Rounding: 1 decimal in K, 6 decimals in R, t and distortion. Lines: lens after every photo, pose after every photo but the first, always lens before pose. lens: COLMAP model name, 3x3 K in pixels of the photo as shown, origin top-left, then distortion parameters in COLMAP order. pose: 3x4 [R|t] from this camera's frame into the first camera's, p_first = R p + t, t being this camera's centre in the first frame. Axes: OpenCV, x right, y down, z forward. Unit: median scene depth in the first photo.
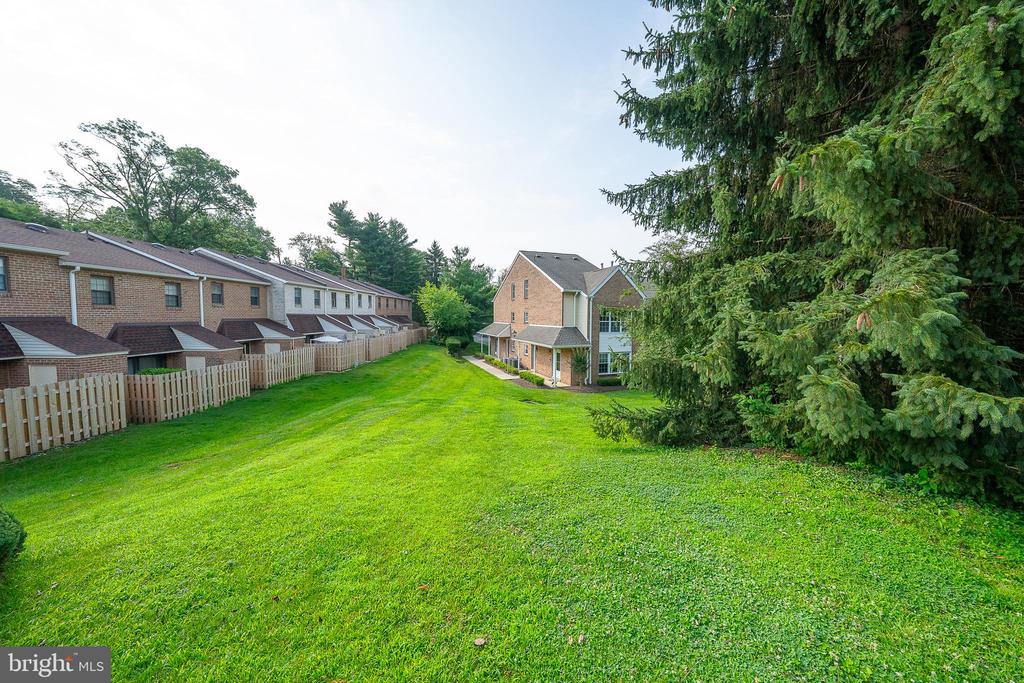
lens RADIAL K [[352.1, 0, 510.7], [0, 352.1, 342.3], [0, 0, 1]] dist [-0.020376, 0.004019]
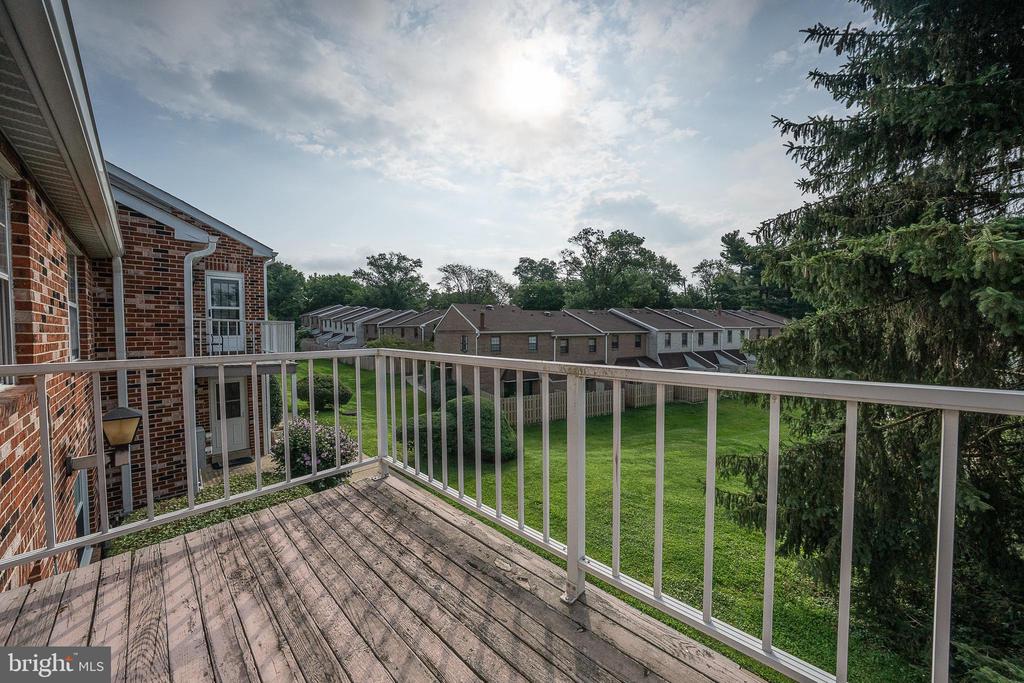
lens RADIAL K [[352.1, 0, 508.5], [0, 352.1, 339.5], [0, 0, 1]] dist [-0.020376, 0.004019]
pose [[0.476920, 0.010132, -0.878888, 0.193042], [-0.048946, 0.998688, -0.015047, -0.061424], [0.877583, 0.050194, 0.476790, -0.109772]]
